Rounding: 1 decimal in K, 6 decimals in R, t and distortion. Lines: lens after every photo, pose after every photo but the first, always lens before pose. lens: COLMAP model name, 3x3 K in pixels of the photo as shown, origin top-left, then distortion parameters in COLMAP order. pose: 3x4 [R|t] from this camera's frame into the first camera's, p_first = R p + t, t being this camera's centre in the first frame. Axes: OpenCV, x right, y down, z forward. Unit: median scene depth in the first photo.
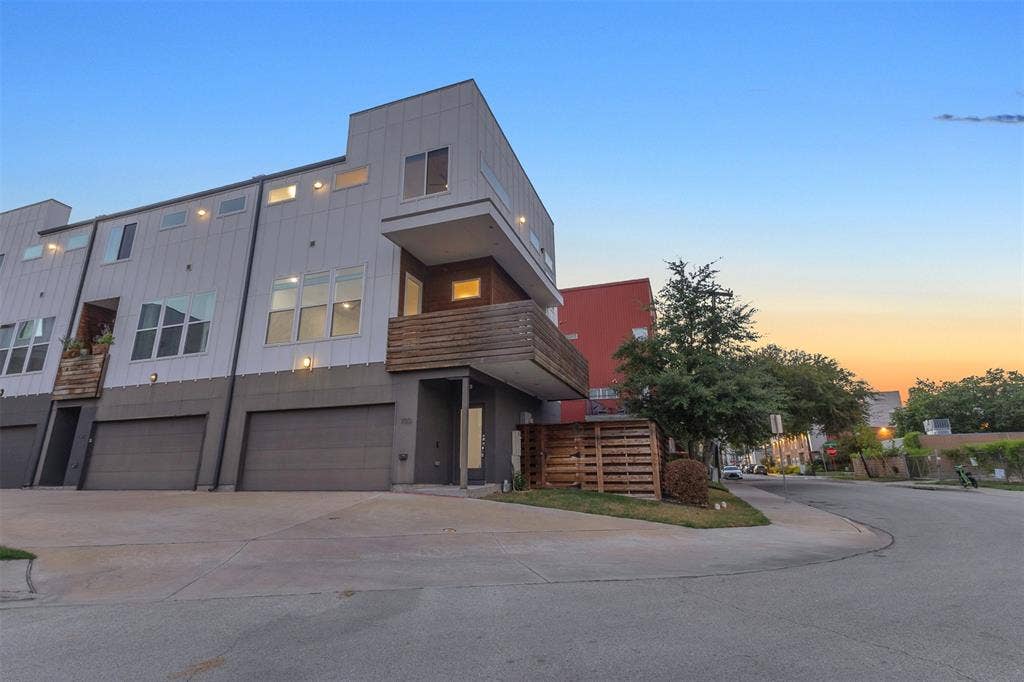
lens RADIAL K [[474.8, 0, 514.7], [0, 474.8, 340.0], [0, 0, 1]] dist [0.025138, 0.000320]
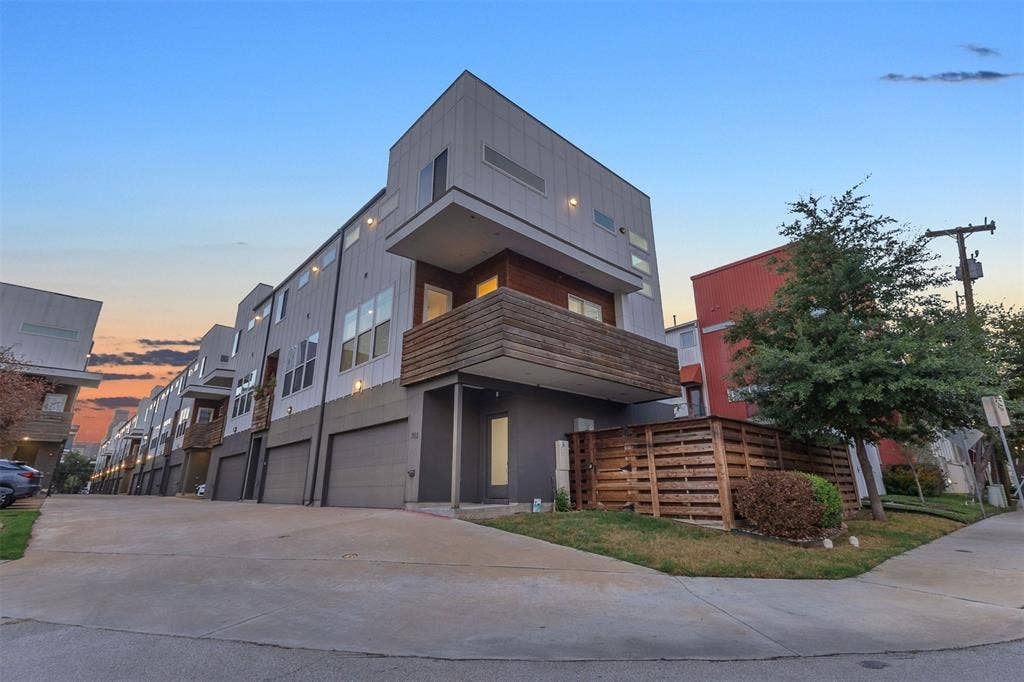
lens RADIAL K [[474.8, 0, 516.0], [0, 474.8, 338.0], [0, 0, 1]] dist [0.025138, 0.000320]
pose [[0.883262, -0.142649, -0.446655, 0.360933], [0.125633, 0.989767, -0.067664, 0.058085], [0.451736, 0.003650, 0.892144, 0.207071]]
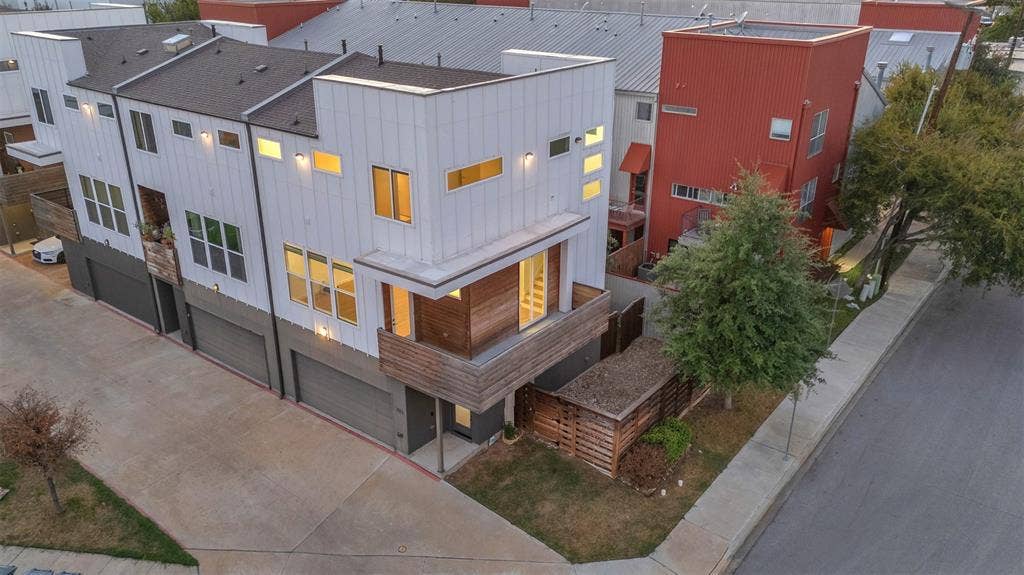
lens RADIAL K [[773.7, 0, 516.1], [0, 773.7, 291.3], [0, 0, 1]] dist [0.079567, -0.066889]
pose [[0.950808, 0.133130, -0.279717, 0.517582], [0.069052, 0.789147, 0.610310, -1.139179], [0.301988, -0.599603, 0.741134, -0.197442]]
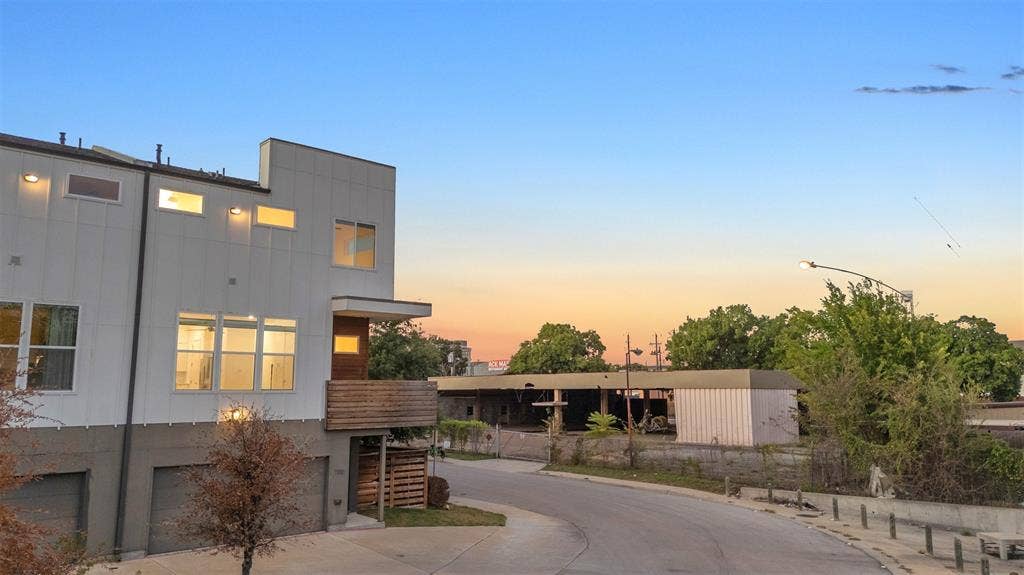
lens RADIAL K [[773.7, 0, 513.6], [0, 773.7, 284.2], [0, 0, 1]] dist [0.079567, -0.066889]
pose [[0.483922, 0.126733, 0.865886, -1.570448], [-0.238547, 0.971091, -0.008814, -0.332604], [-0.841971, -0.202289, 0.500164, -0.228533]]
